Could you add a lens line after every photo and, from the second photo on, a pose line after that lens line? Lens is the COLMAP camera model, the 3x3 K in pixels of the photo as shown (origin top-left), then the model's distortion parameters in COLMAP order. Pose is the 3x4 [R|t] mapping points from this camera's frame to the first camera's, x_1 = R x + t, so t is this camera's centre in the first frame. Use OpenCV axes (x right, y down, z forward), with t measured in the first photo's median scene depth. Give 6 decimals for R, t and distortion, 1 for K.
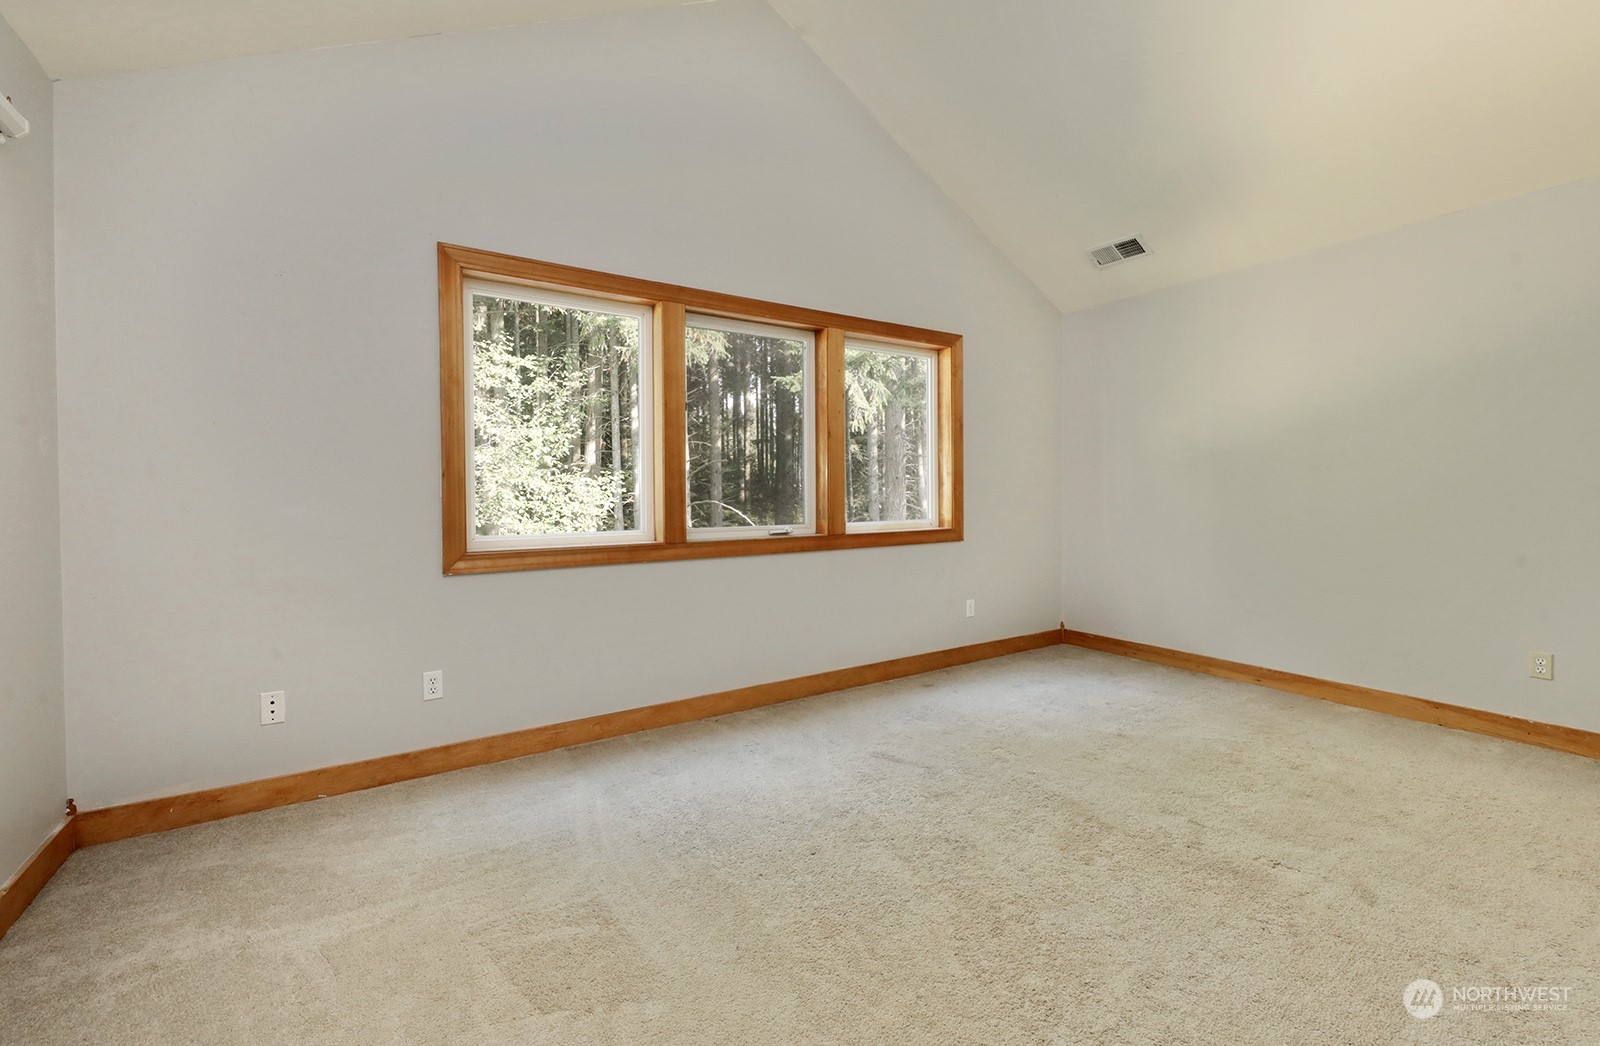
lens RADIAL K [[643.6, 0, 794.0], [0, 643.6, 493.0], [0, 0, 1]] dist [0.000280, 0.000042]
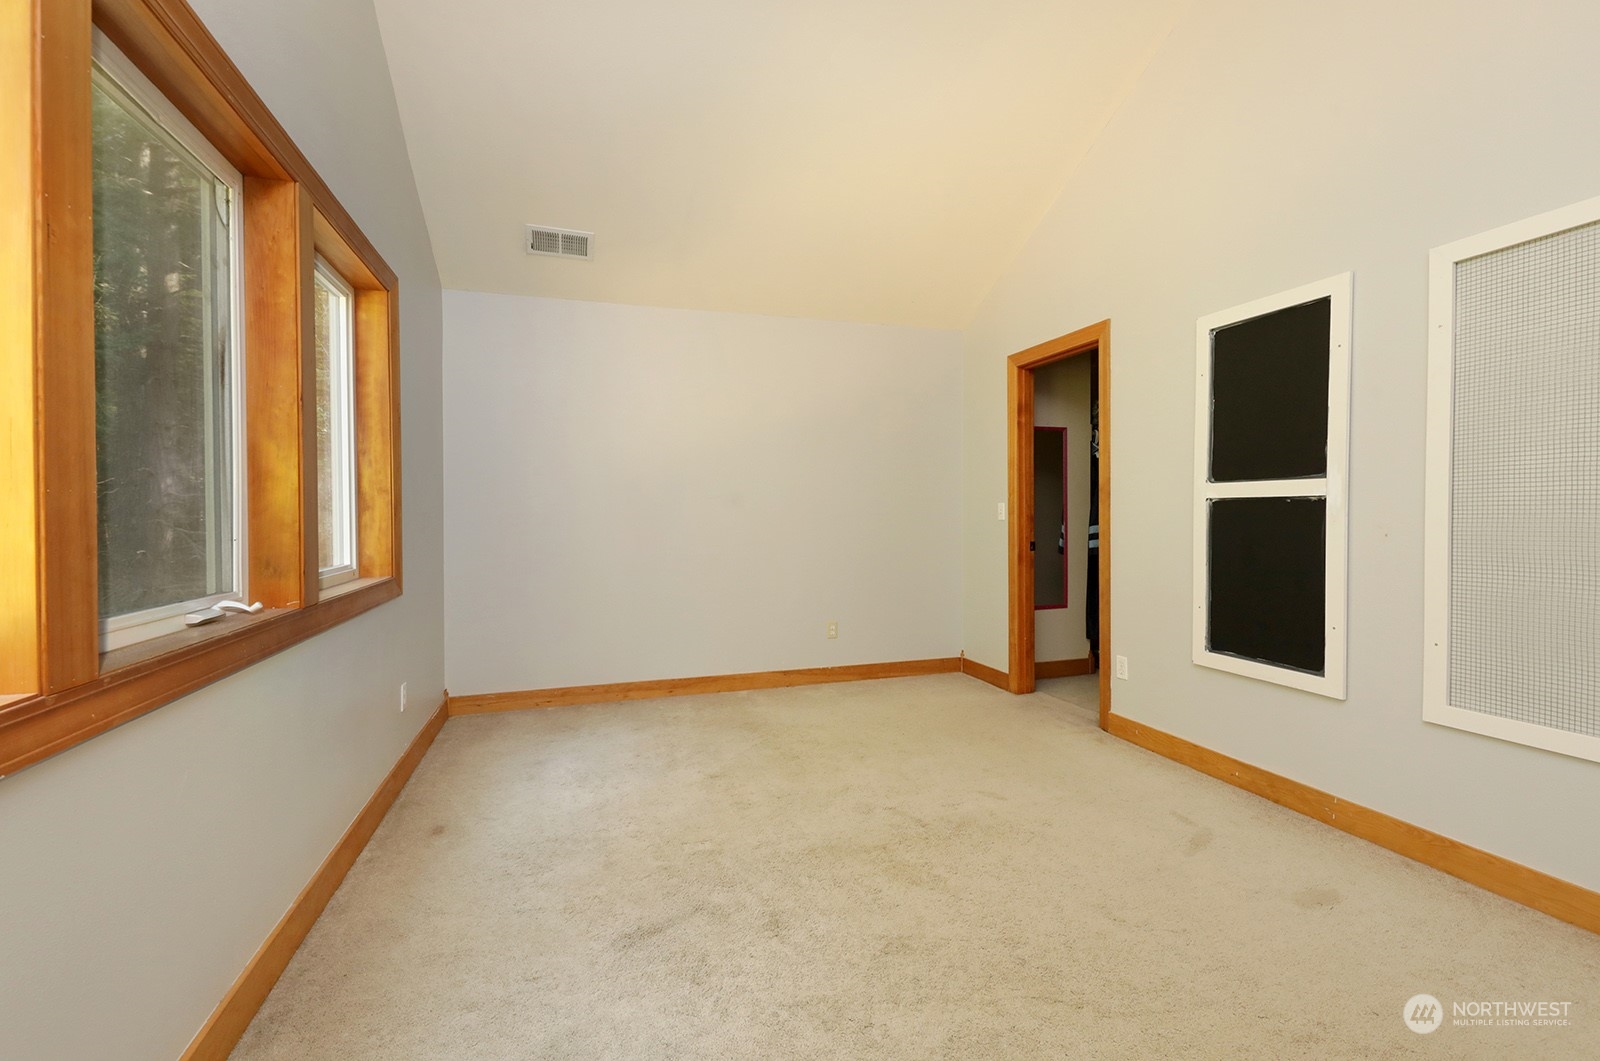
lens RADIAL K [[677.7, 0, 800.0], [0, 677.7, 530.5], [0, 0, 1]] dist [-0.000438, -0.000013]
pose [[0.253254, -0.014931, 0.967285, -0.442228], [0.003903, 0.999889, 0.014412, 0.001245], [-0.967392, 0.000126, 0.253284, 0.656453]]
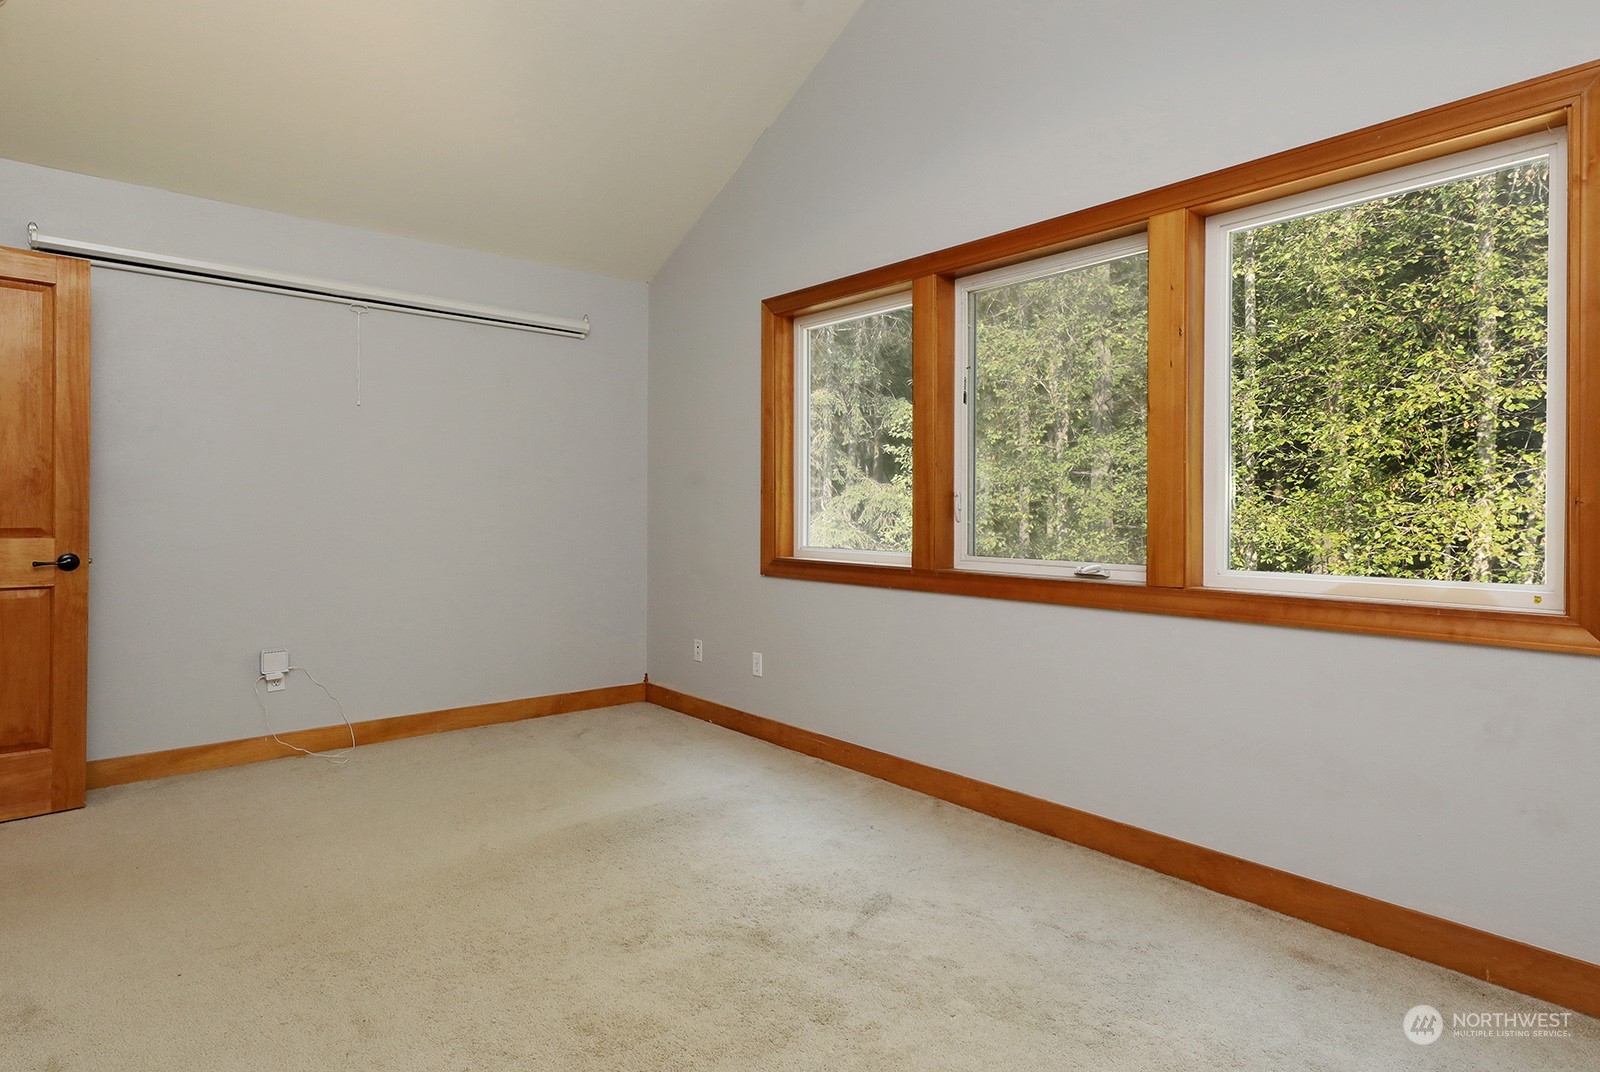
lens RADIAL K [[870.1, 0, 797.8], [0, 870.1, 517.8], [0, 0, 1]] dist [0.000647, 0.000055]
pose [[0.144530, 0.009450, -0.989455, 0.982432], [-0.015079, 0.999859, 0.007347, 0.006953], [0.989386, 0.013858, 0.144652, 0.758940]]
